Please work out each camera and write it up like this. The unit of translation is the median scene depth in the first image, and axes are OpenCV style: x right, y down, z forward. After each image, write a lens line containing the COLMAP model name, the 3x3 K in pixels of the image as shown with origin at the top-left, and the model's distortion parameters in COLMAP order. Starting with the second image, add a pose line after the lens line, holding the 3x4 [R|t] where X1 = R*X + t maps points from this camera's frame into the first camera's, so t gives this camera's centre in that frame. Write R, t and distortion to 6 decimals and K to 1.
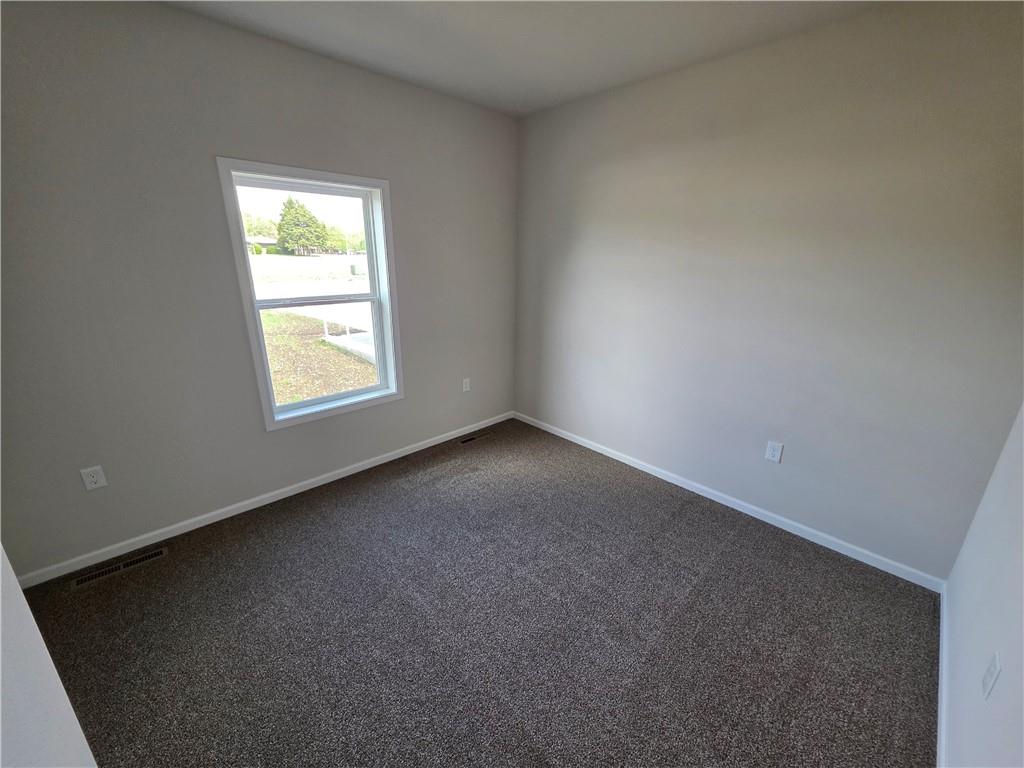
lens RADIAL K [[417.6, 0, 512.0], [0, 417.6, 384.0], [0, 0, 1]] dist [0.015853, -0.000159]
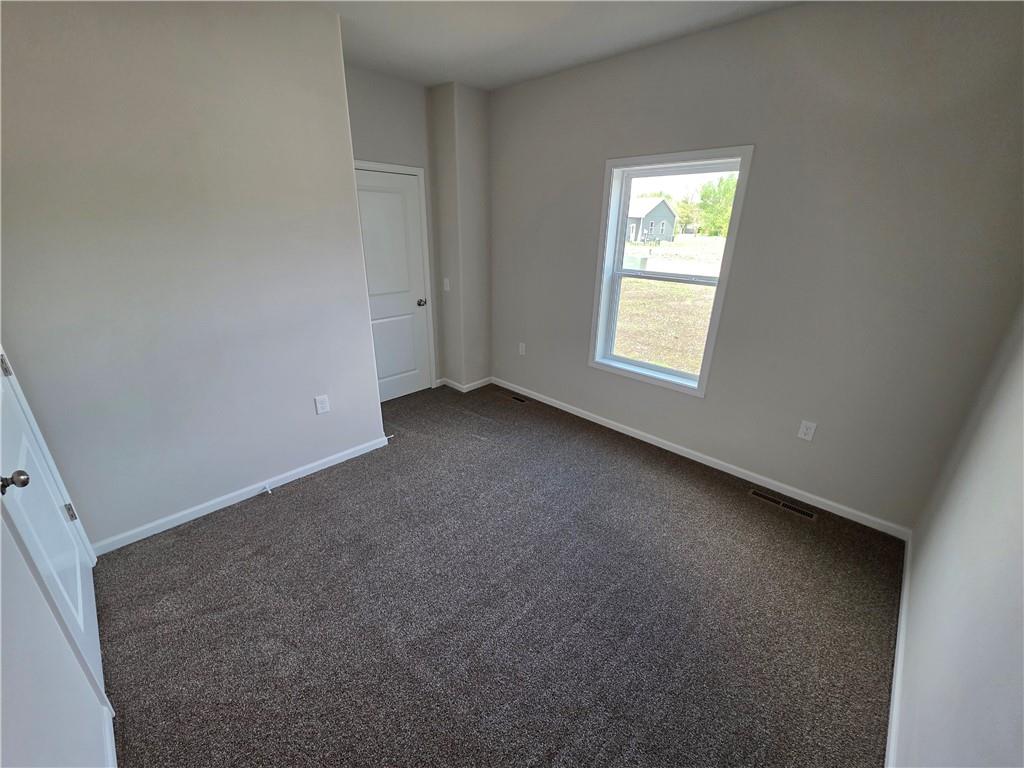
lens RADIAL K [[407.9, 0, 515.7], [0, 407.9, 383.6], [0, 0, 1]] dist [0.002854, -0.000136]
pose [[0.050326, 0.350546, -0.935193, 0.612300], [-0.319196, 0.892914, 0.317521, -0.166888], [0.946352, 0.282530, 0.156830, 0.558083]]
